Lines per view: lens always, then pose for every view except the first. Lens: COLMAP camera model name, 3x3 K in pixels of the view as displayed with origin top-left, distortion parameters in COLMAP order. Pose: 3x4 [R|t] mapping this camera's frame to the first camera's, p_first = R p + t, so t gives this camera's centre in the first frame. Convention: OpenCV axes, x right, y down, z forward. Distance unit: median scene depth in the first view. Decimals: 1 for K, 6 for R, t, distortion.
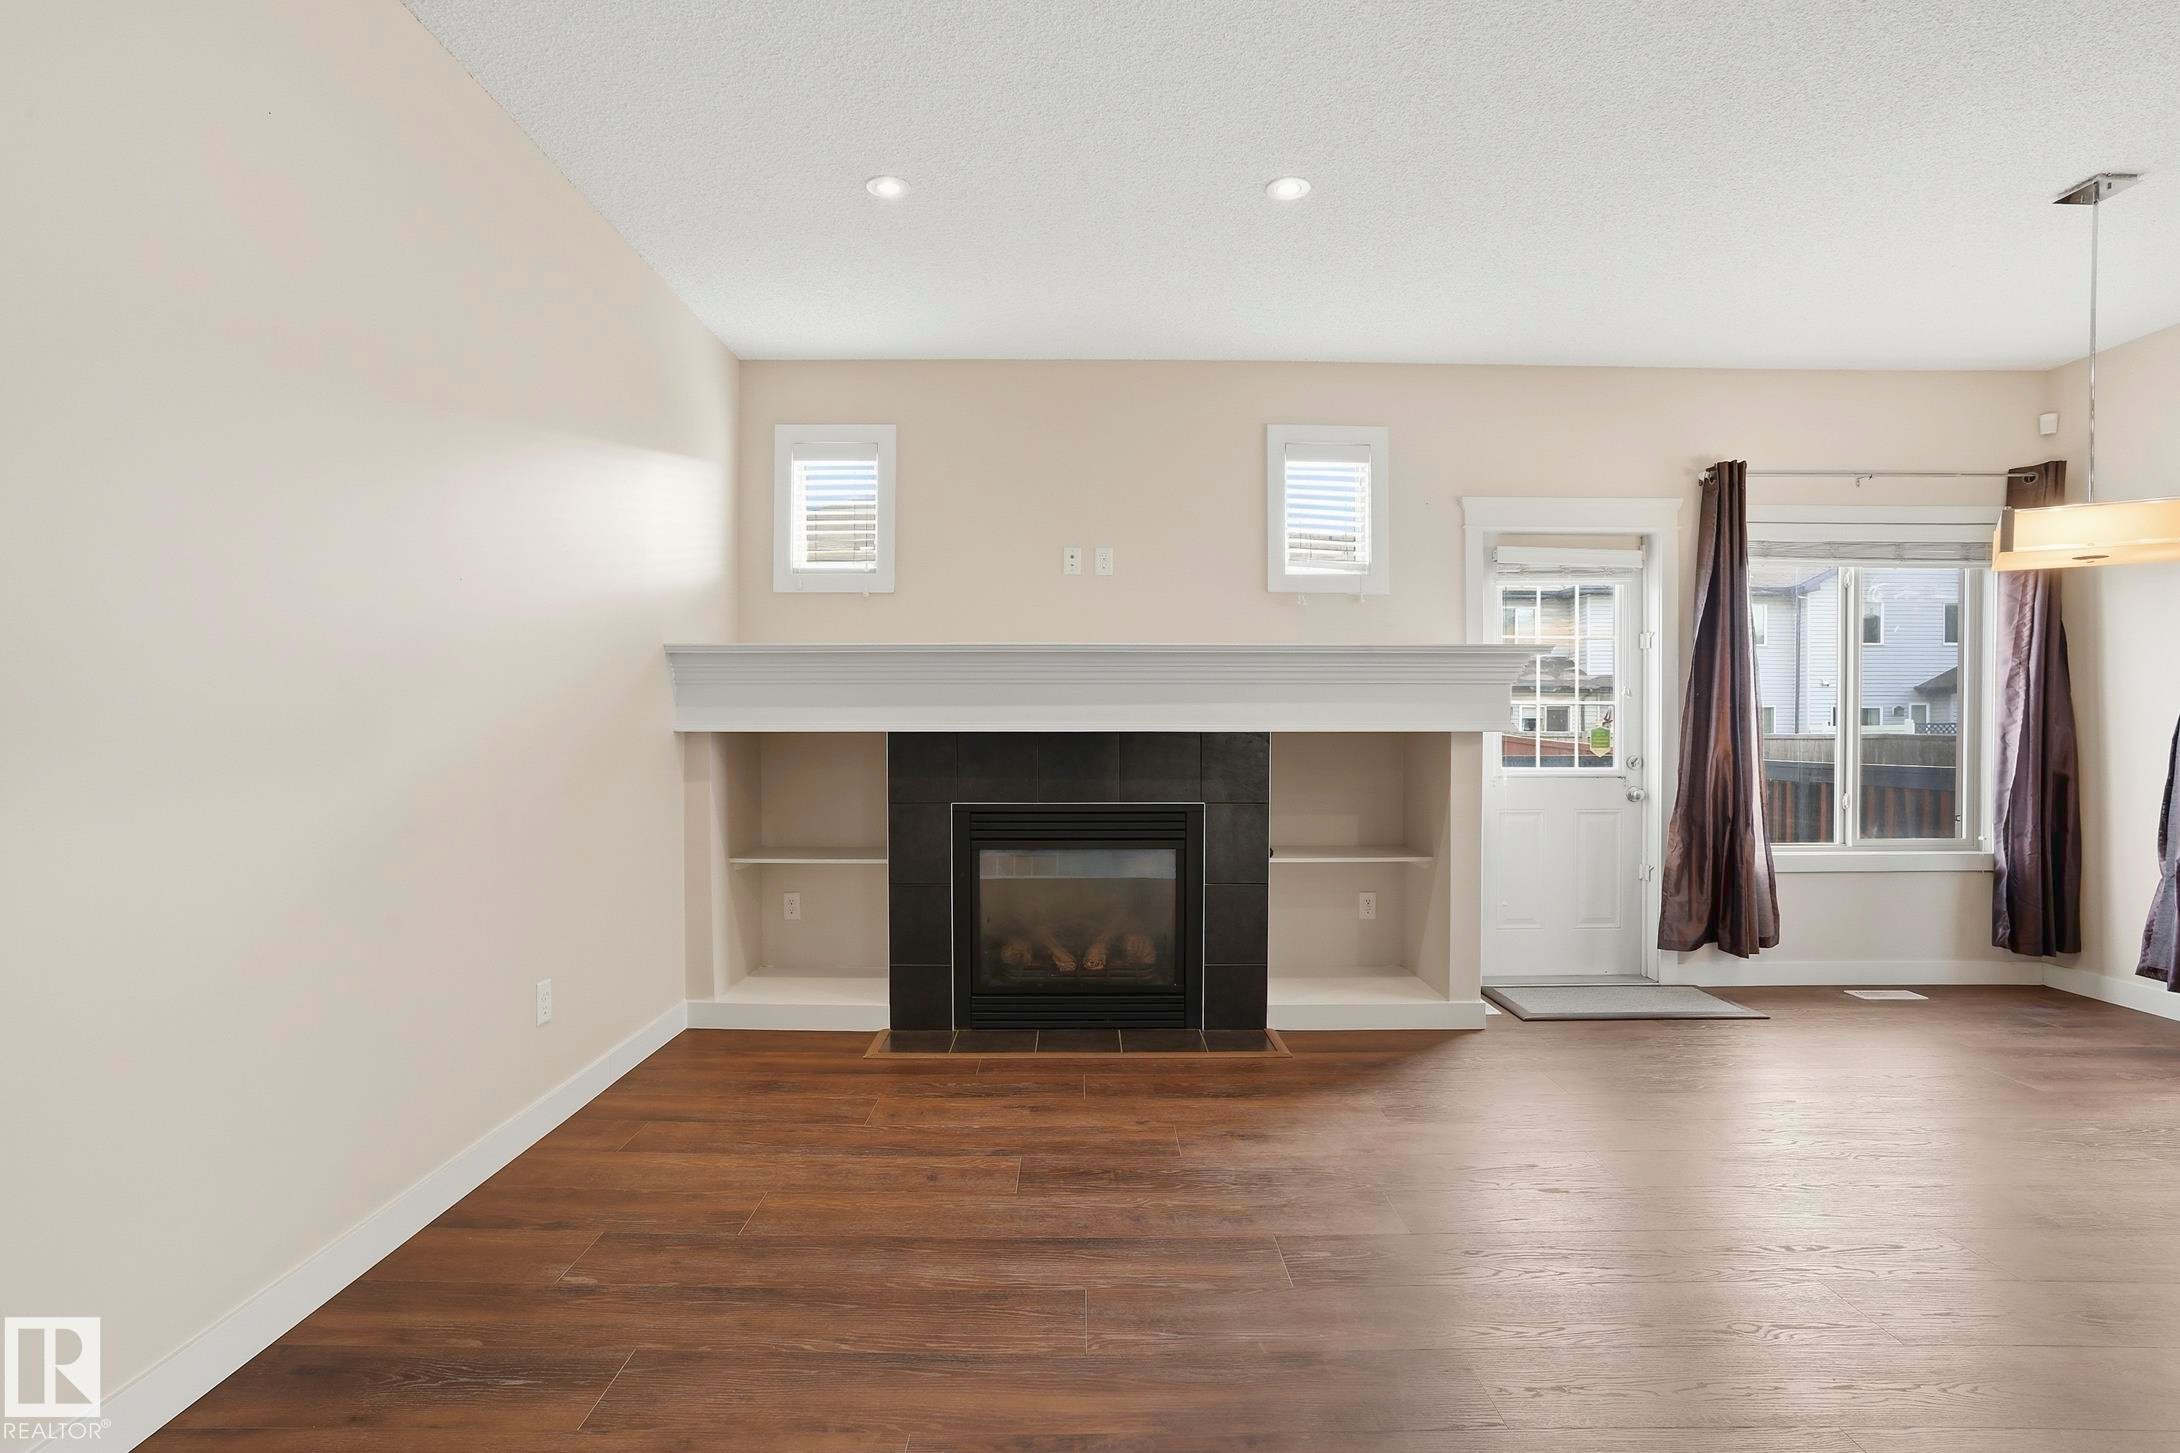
lens RADIAL K [[1060.9, 0, 1083.9], [0, 1060.9, 721.7], [0, 0, 1]] dist [0.002602, 0.000288]
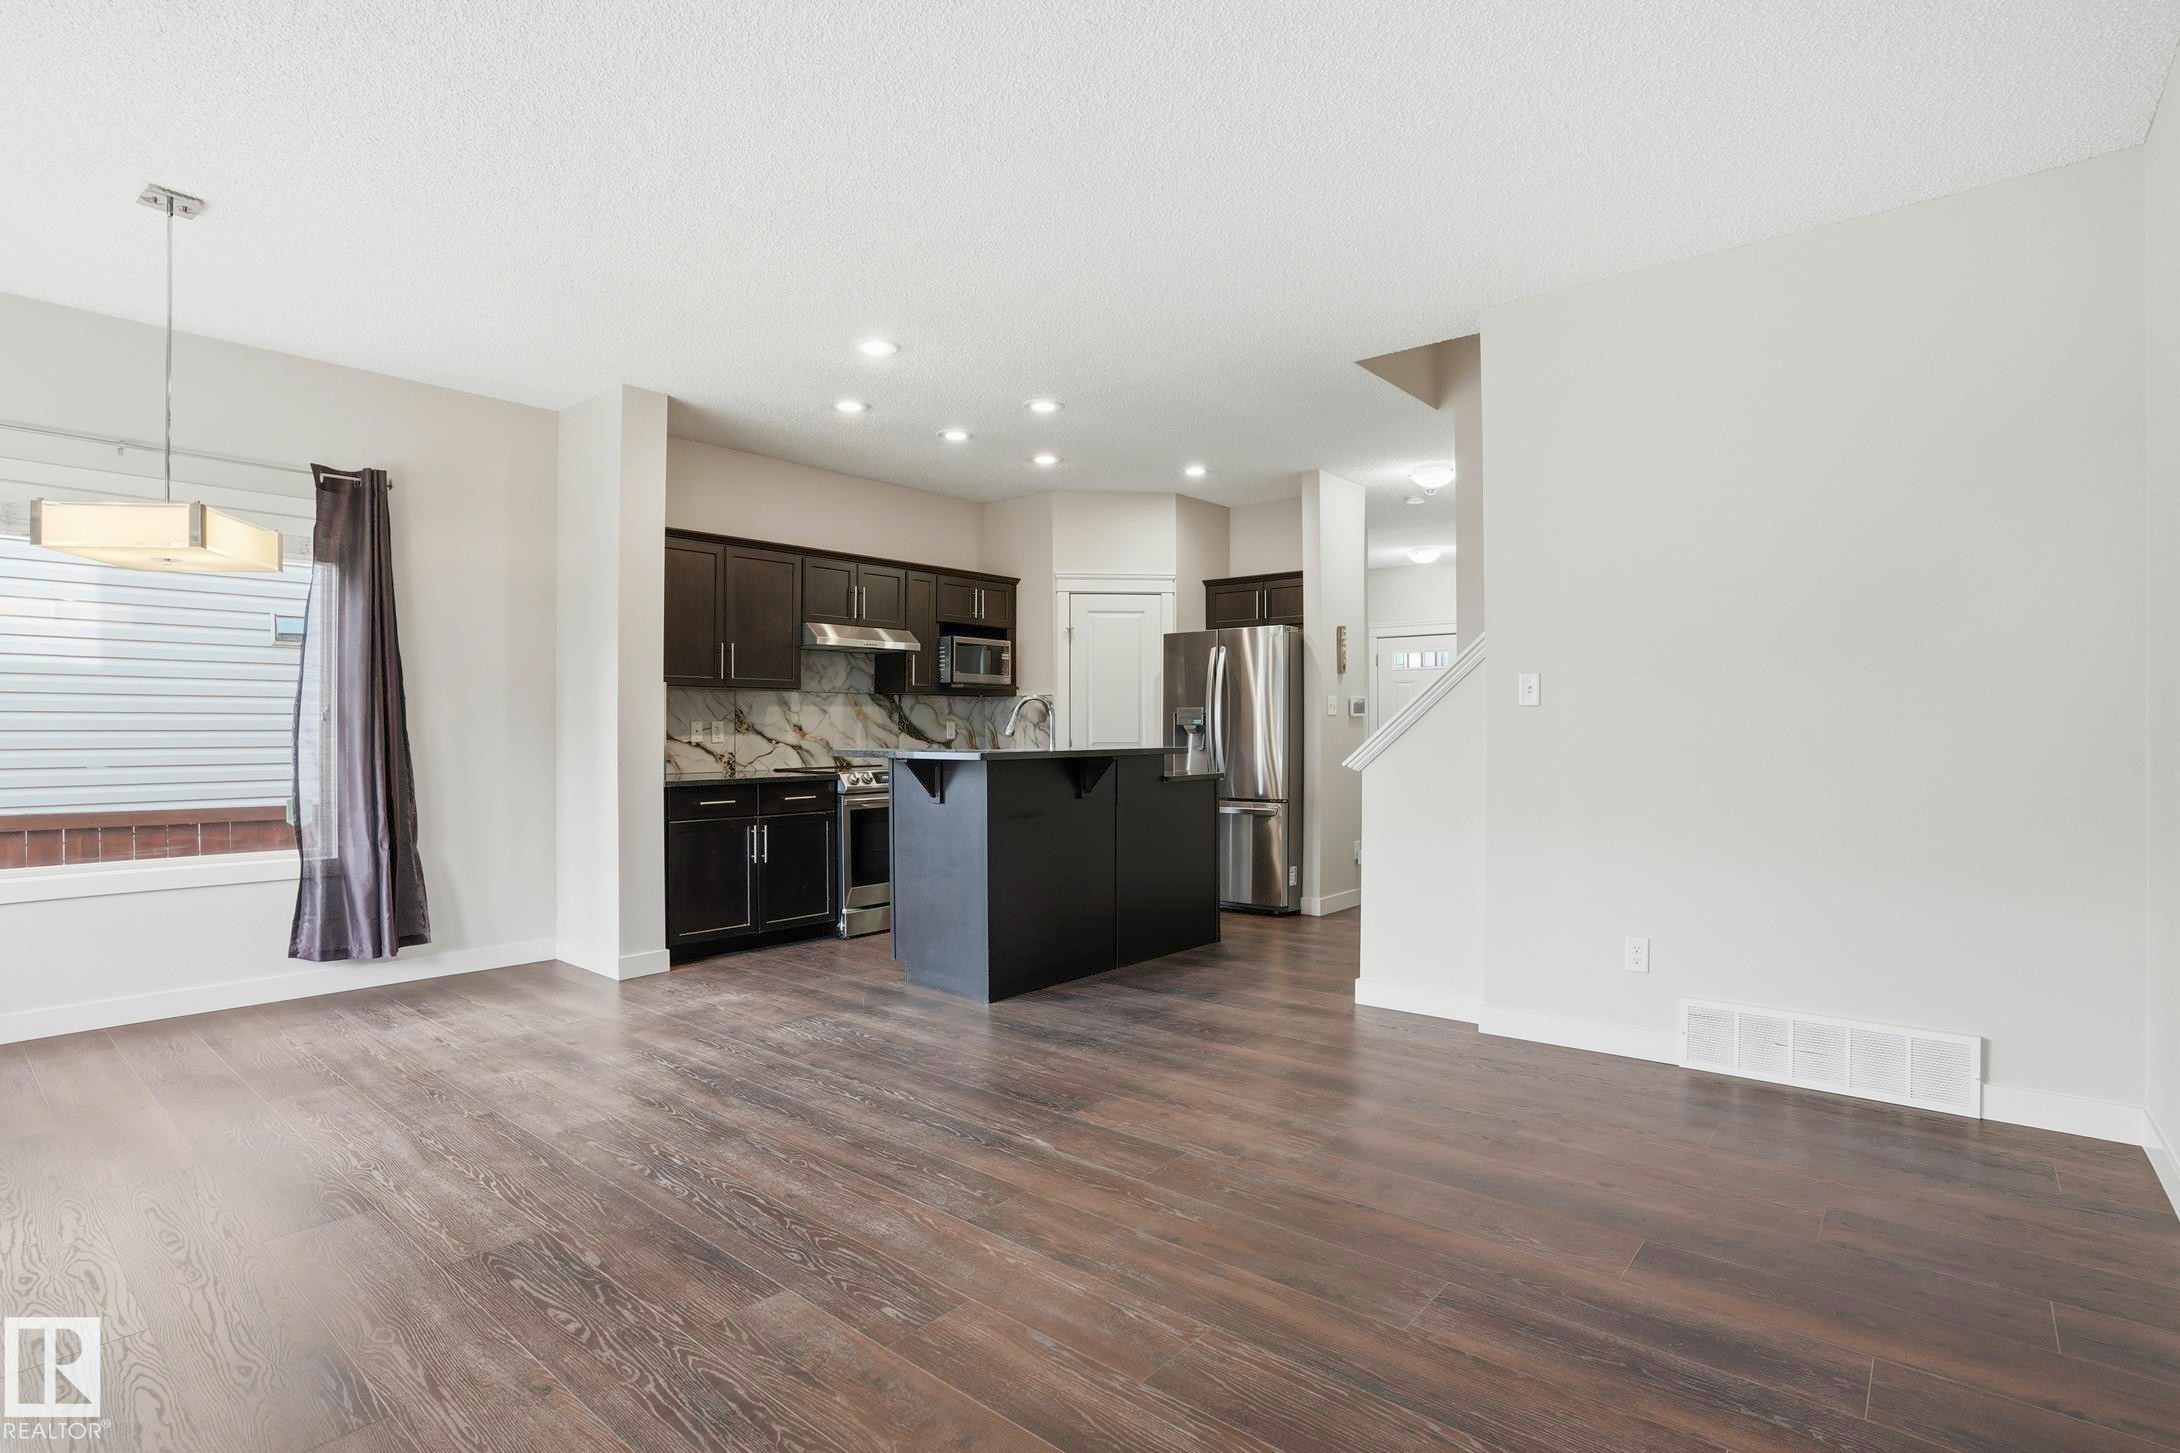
lens RADIAL K [[1060.9, 0, 1085.6], [0, 1060.9, 726.4], [0, 0, 1]] dist [0.002602, 0.000288]
pose [[-0.759247, 0.007732, 0.650756, -0.593686], [0.013579, 0.999900, 0.003962, -0.003241], [-0.650660, 0.011845, -0.759276, 1.883012]]
